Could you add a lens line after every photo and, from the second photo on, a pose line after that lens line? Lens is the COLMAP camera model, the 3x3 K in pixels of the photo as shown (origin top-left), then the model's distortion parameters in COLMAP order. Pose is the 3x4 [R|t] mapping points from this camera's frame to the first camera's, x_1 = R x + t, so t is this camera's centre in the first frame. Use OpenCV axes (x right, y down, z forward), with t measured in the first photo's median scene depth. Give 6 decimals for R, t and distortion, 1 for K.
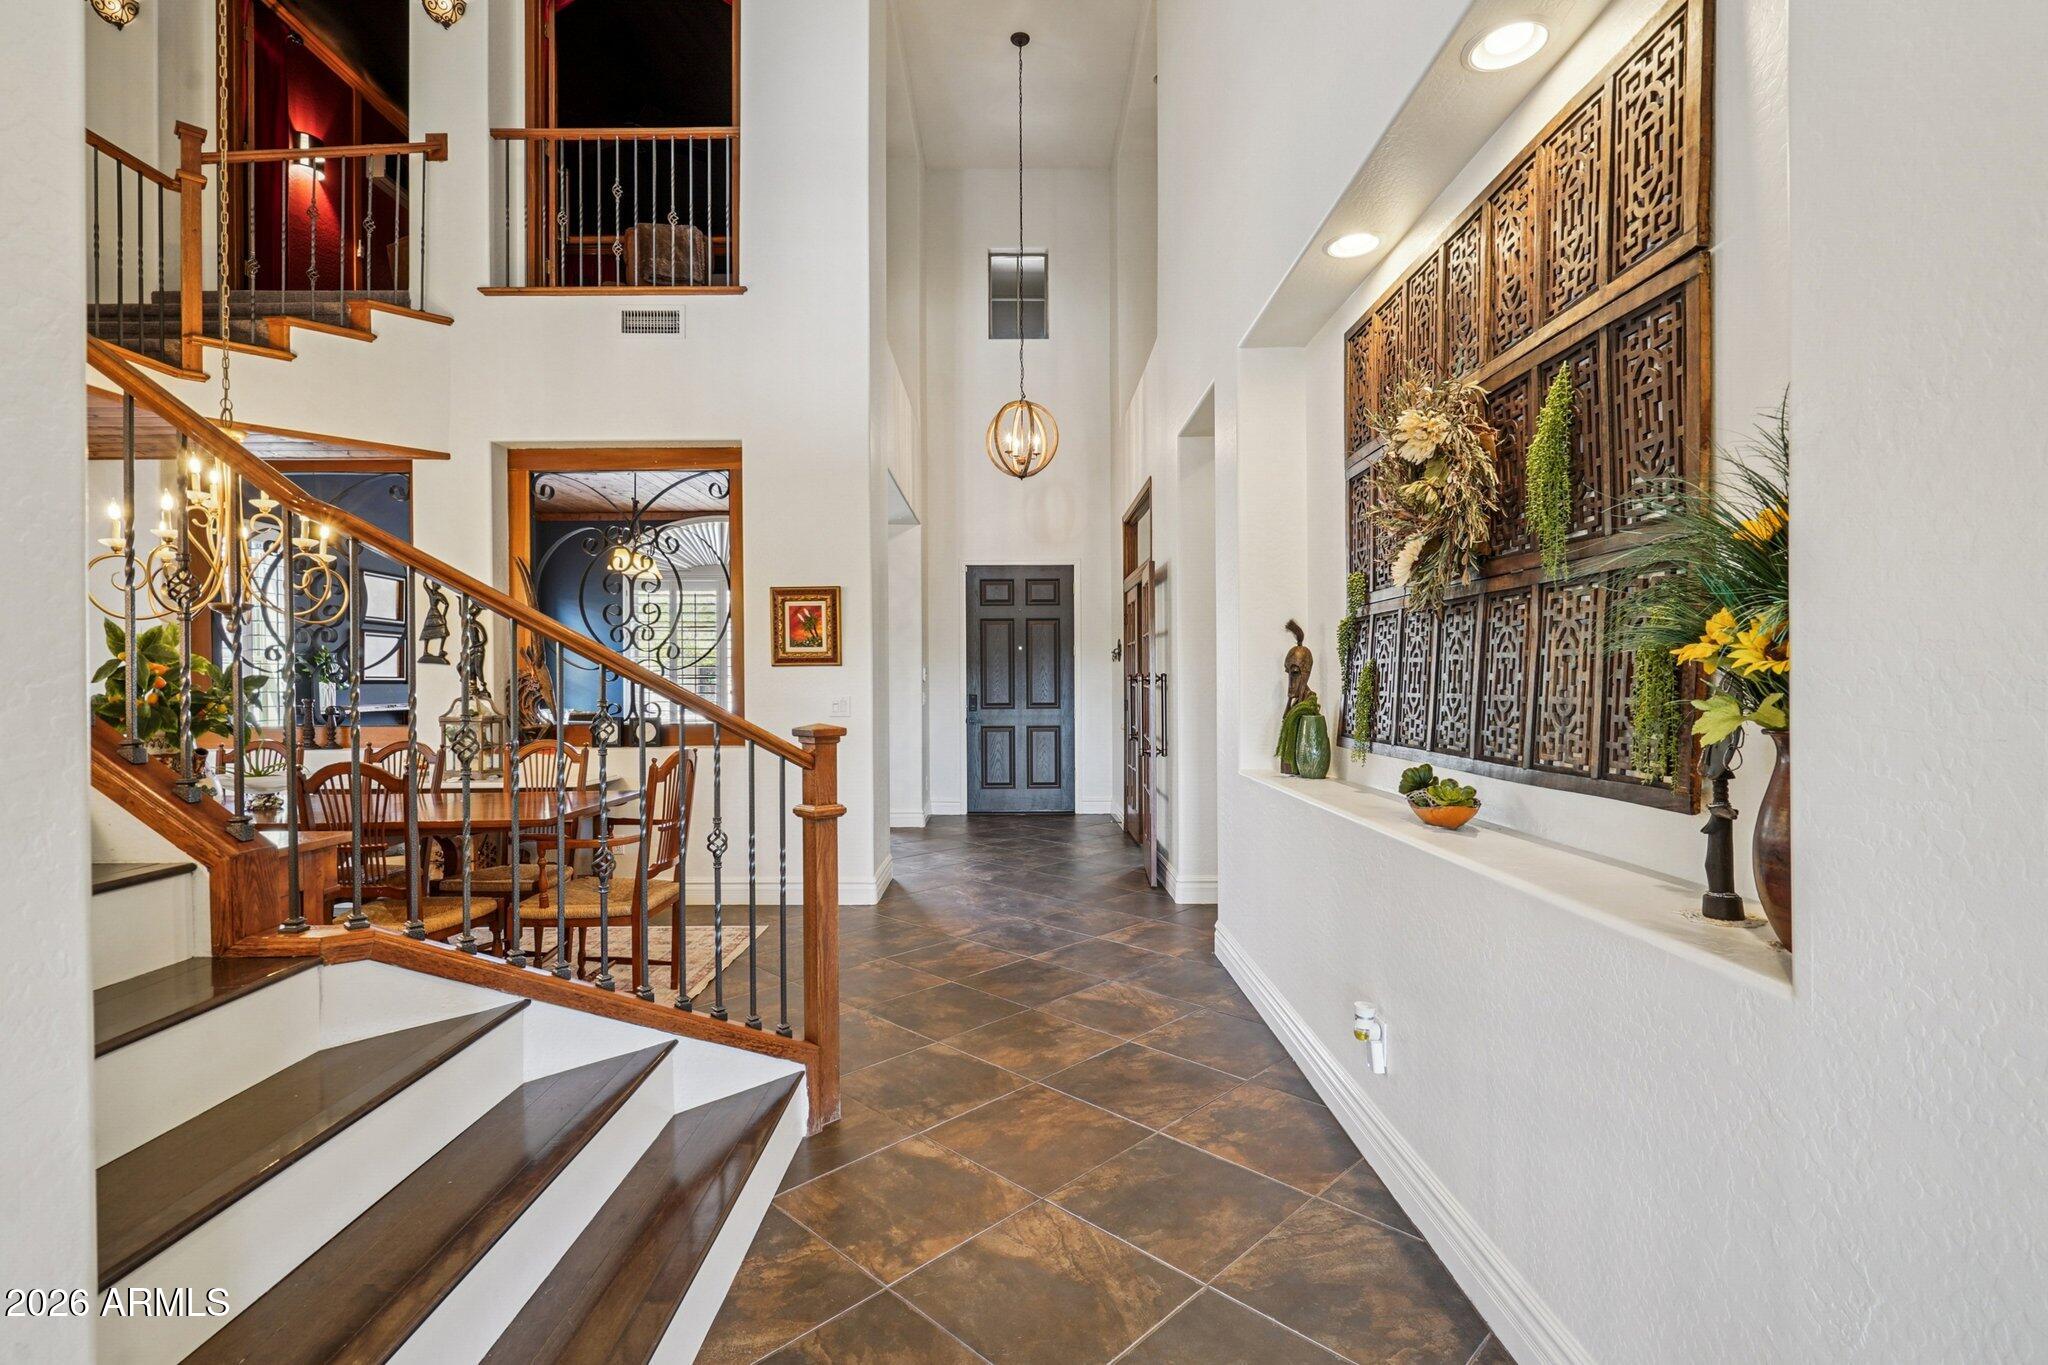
lens RADIAL K [[940.6, 0, 1018.5], [0, 940.6, 686.6], [0, 0, 1]] dist [-0.002209, 0.000325]
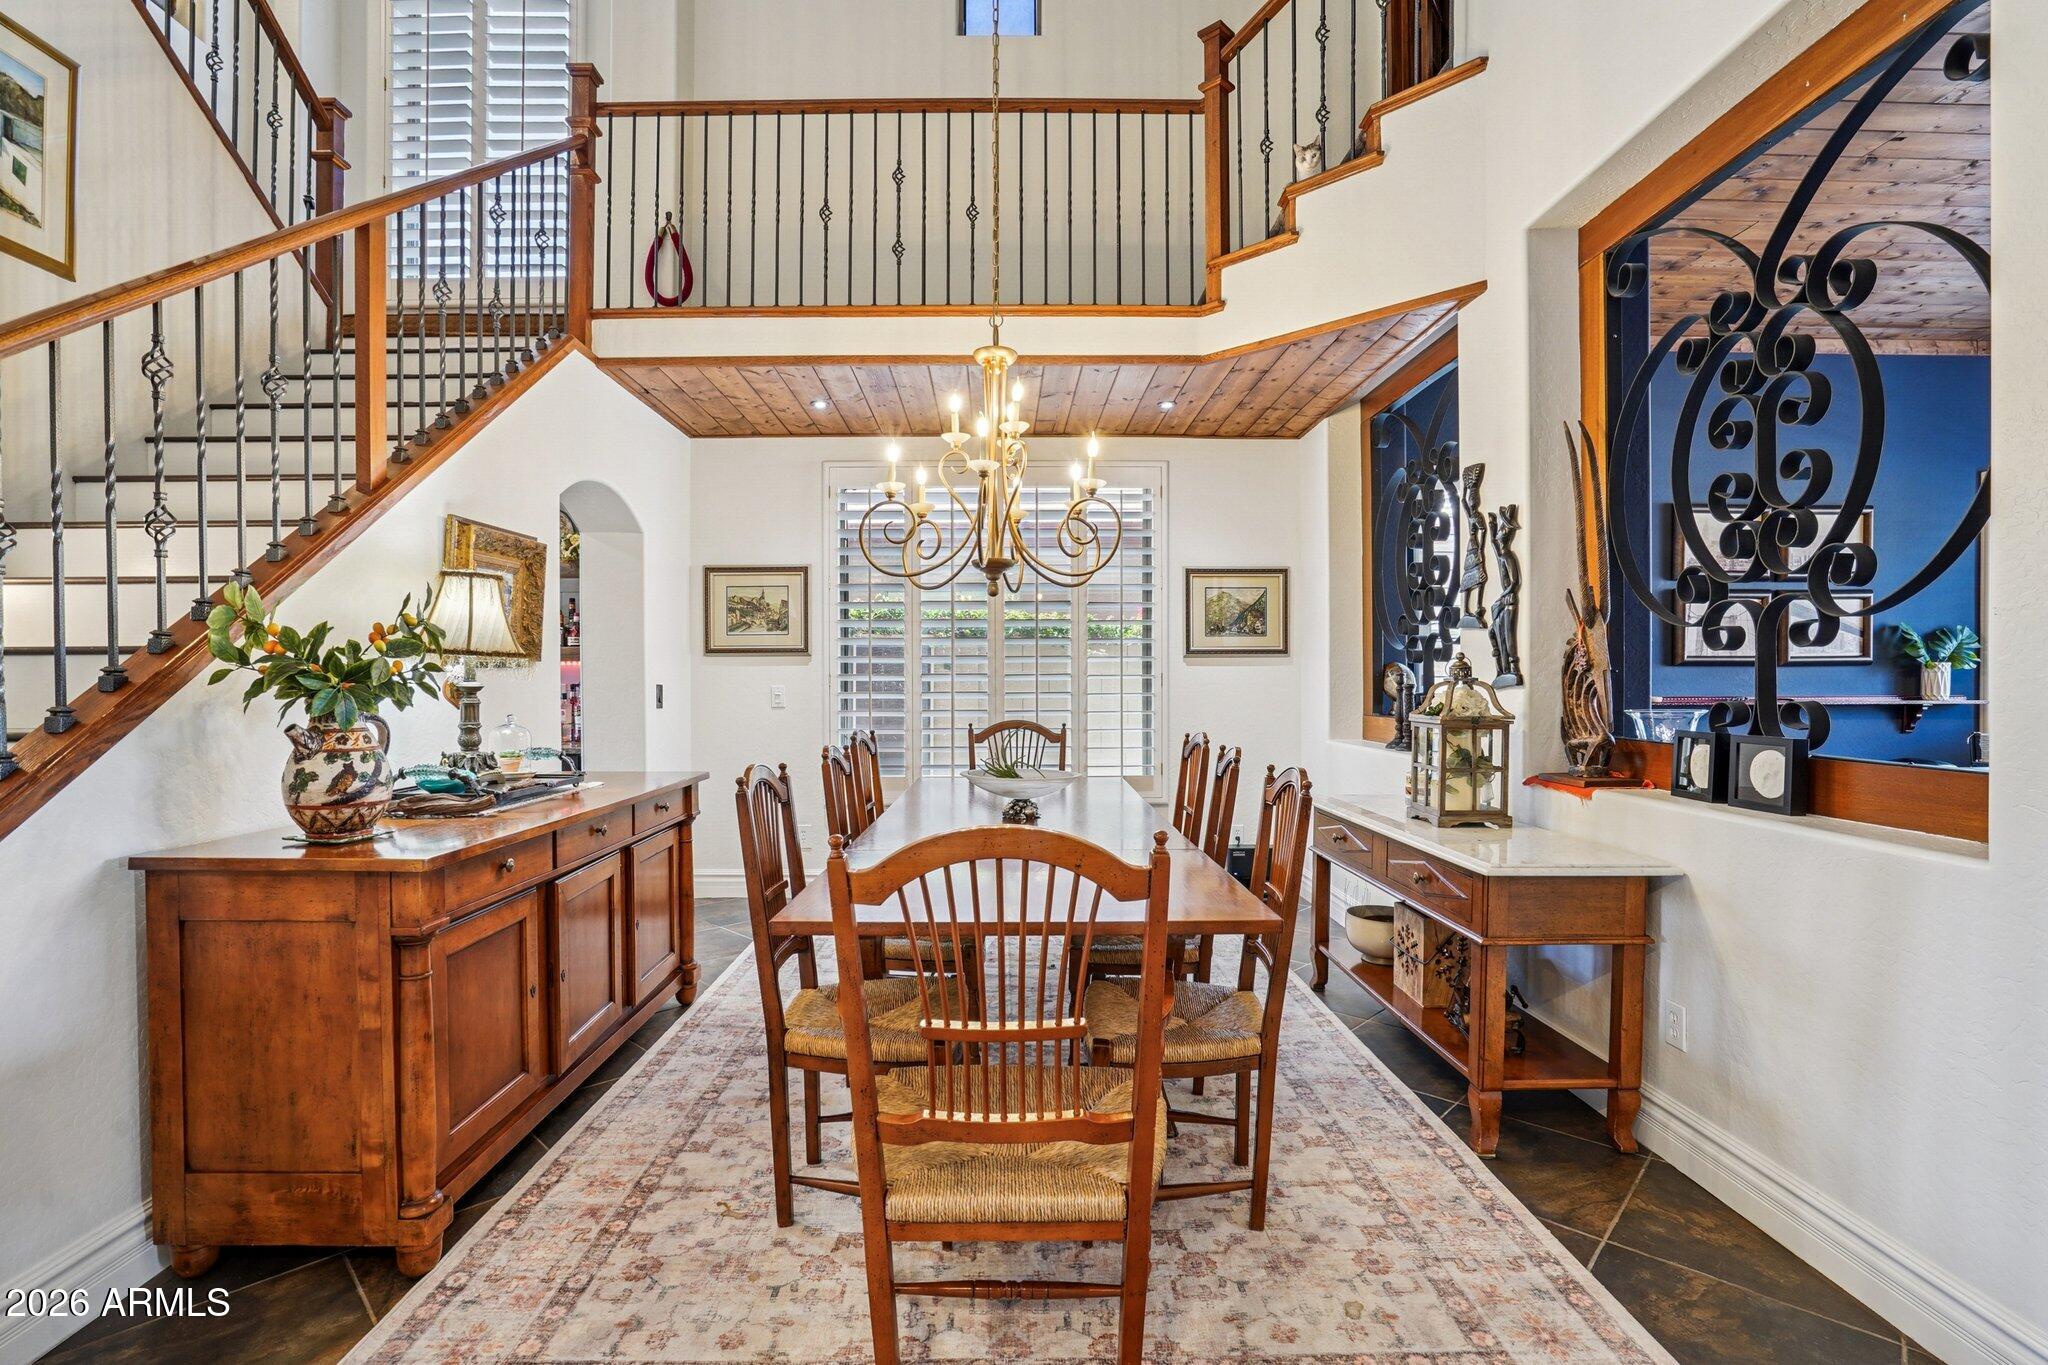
lens RADIAL K [[951.6, 0, 1024.0], [0, 951.6, 682.5], [0, 0, 1]] dist [-0.055143, 0.025337]
pose [[0.007008, 0.011240, -0.999912, -0.005873], [-0.005994, 0.999919, 0.011198, 0.008239], [0.999957, 0.005915, 0.007075, 0.898492]]
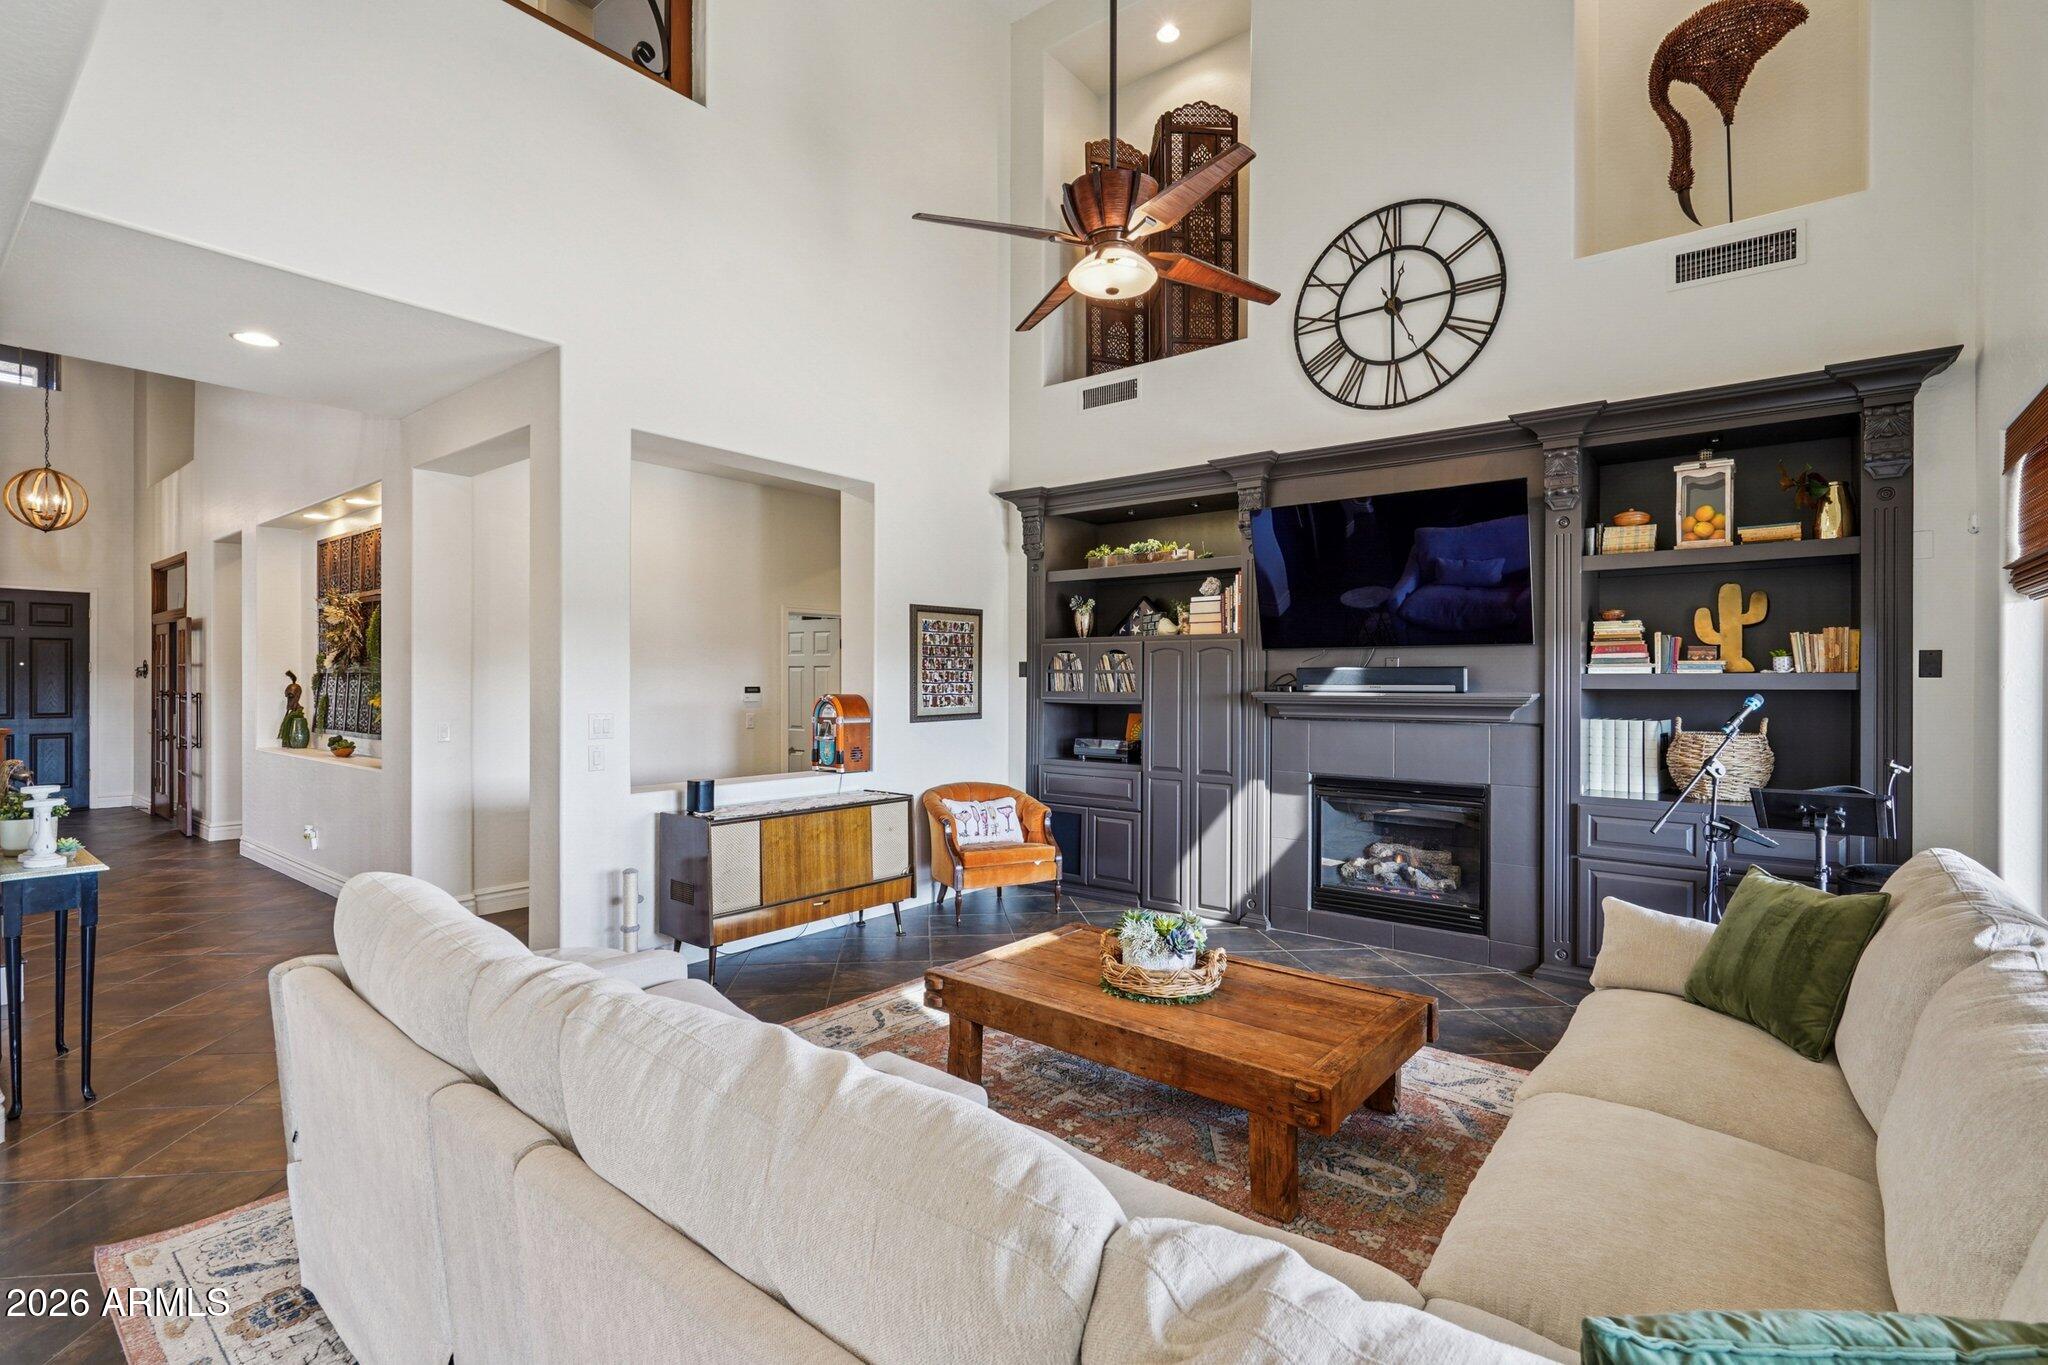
lens RADIAL K [[944.9, 0, 1018.1], [0, 944.9, 682.5], [0, 0, 1]] dist [-0.000631, 0.000266]
pose [[0.631417, 0.006519, 0.775416, -0.151497], [-0.002547, 0.999977, -0.006333, -0.019204], [-0.775439, 0.002024, 0.631419, -0.772950]]
